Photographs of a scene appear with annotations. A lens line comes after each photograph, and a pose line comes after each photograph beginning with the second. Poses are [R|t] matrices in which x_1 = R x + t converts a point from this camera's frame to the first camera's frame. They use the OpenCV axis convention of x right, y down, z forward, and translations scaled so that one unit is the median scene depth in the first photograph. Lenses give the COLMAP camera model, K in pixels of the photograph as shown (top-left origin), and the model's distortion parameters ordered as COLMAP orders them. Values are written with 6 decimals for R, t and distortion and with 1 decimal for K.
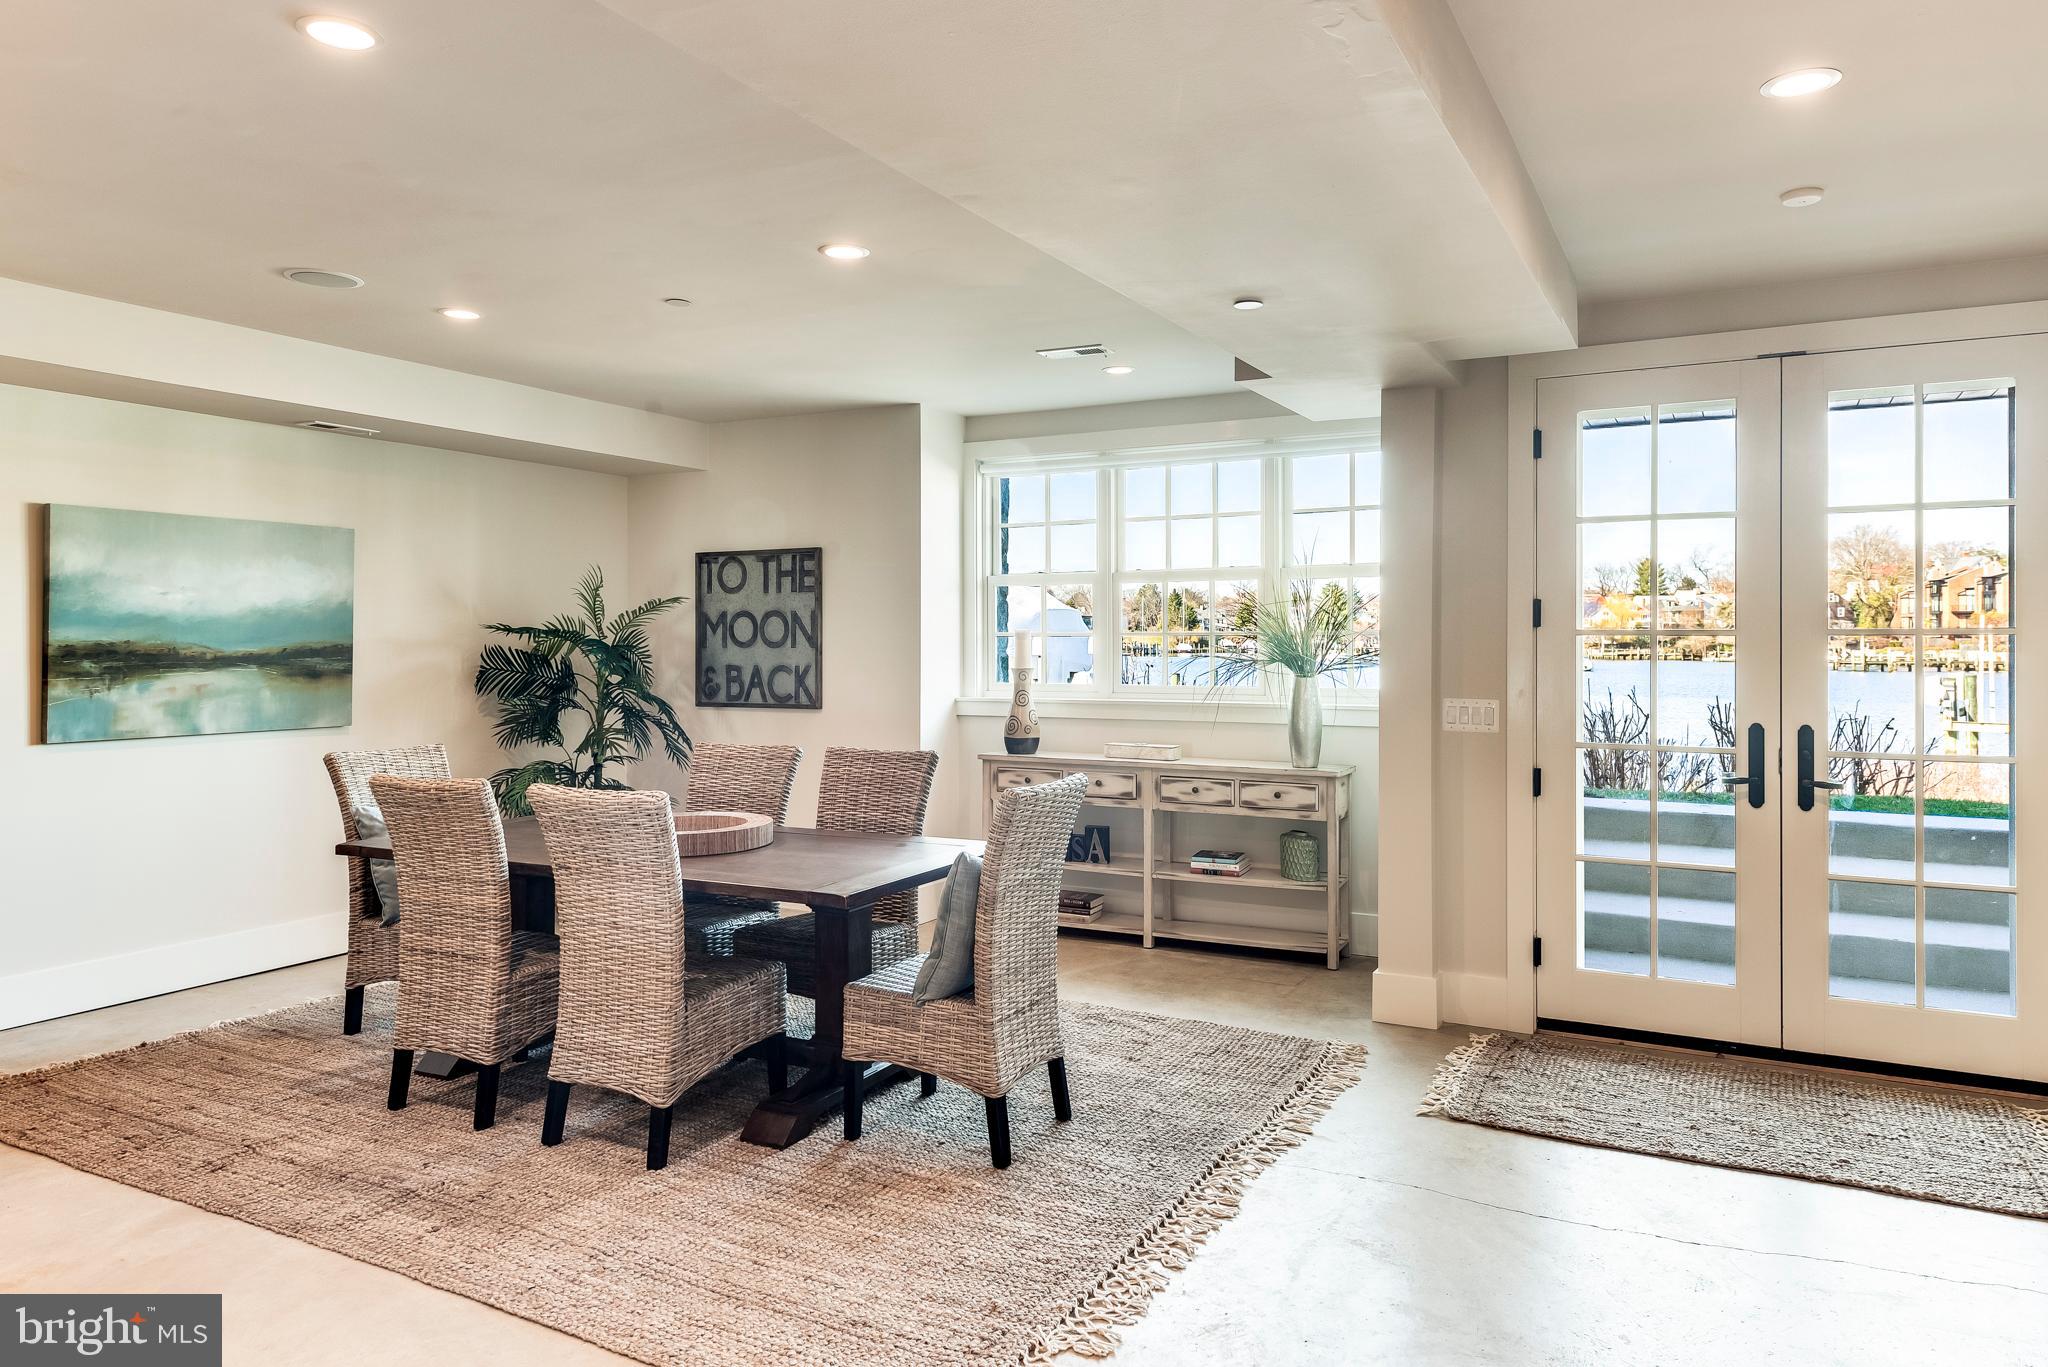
lens RADIAL K [[1295.6, 0, 786.5], [0, 1295.6, 617.7], [0, 0, 1]] dist [-0.010649, 0.001087]
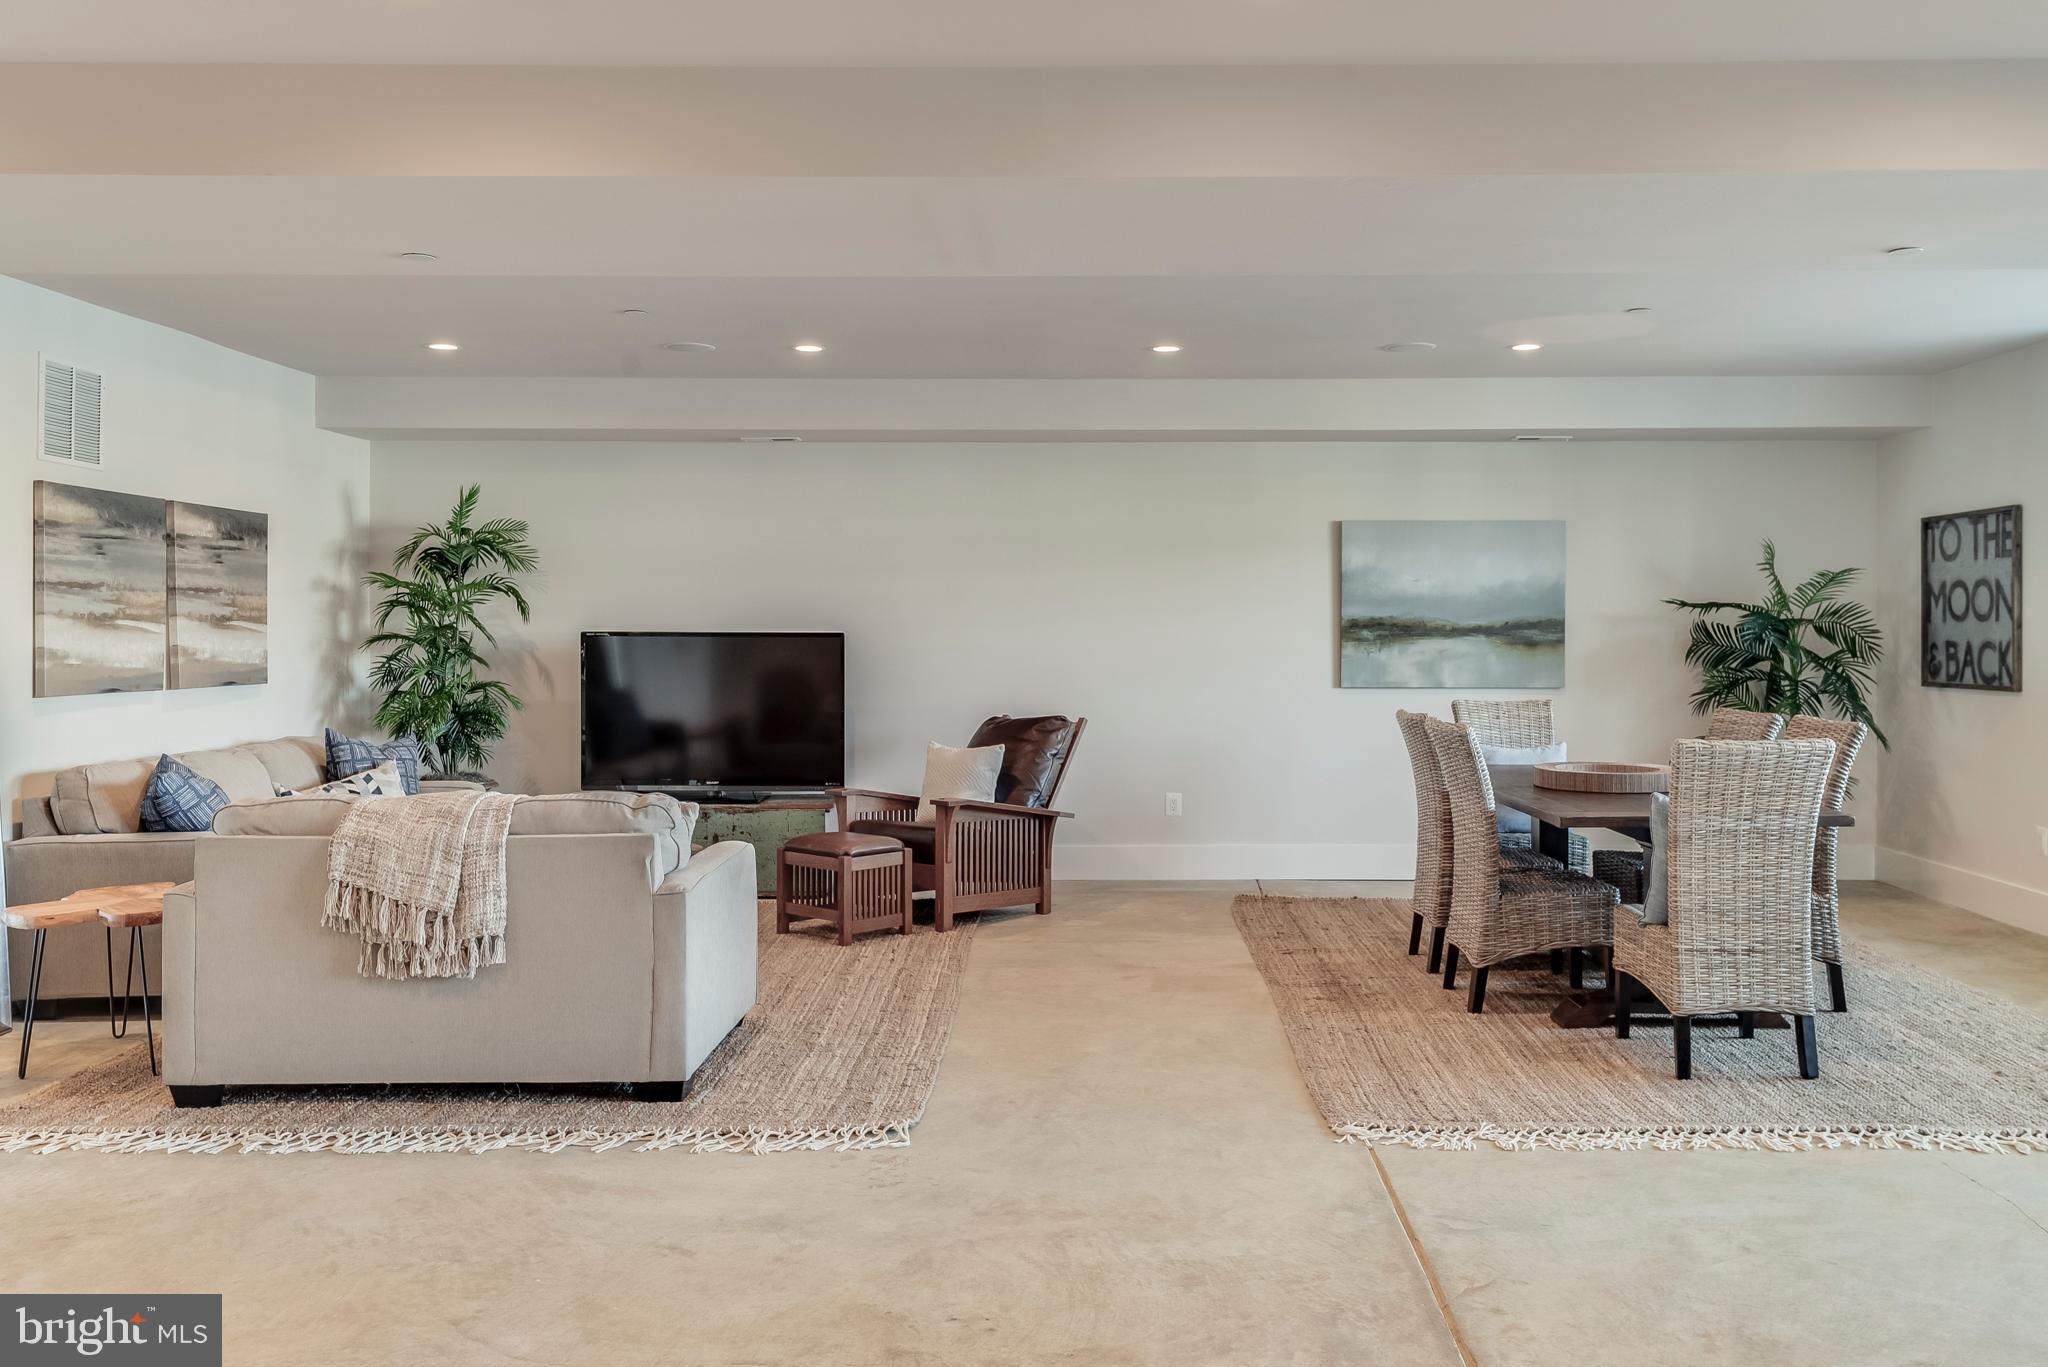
lens RADIAL K [[1521.9, 0, 1075.1], [0, 1521.9, 634.2], [0, 0, 1]] dist [0.095654, 0.005579]
pose [[0.472261, 0.005420, -0.881442, 0.693148], [0.013458, 0.999820, 0.013358, 0.010014], [0.881356, -0.018171, 0.472104, -0.055192]]
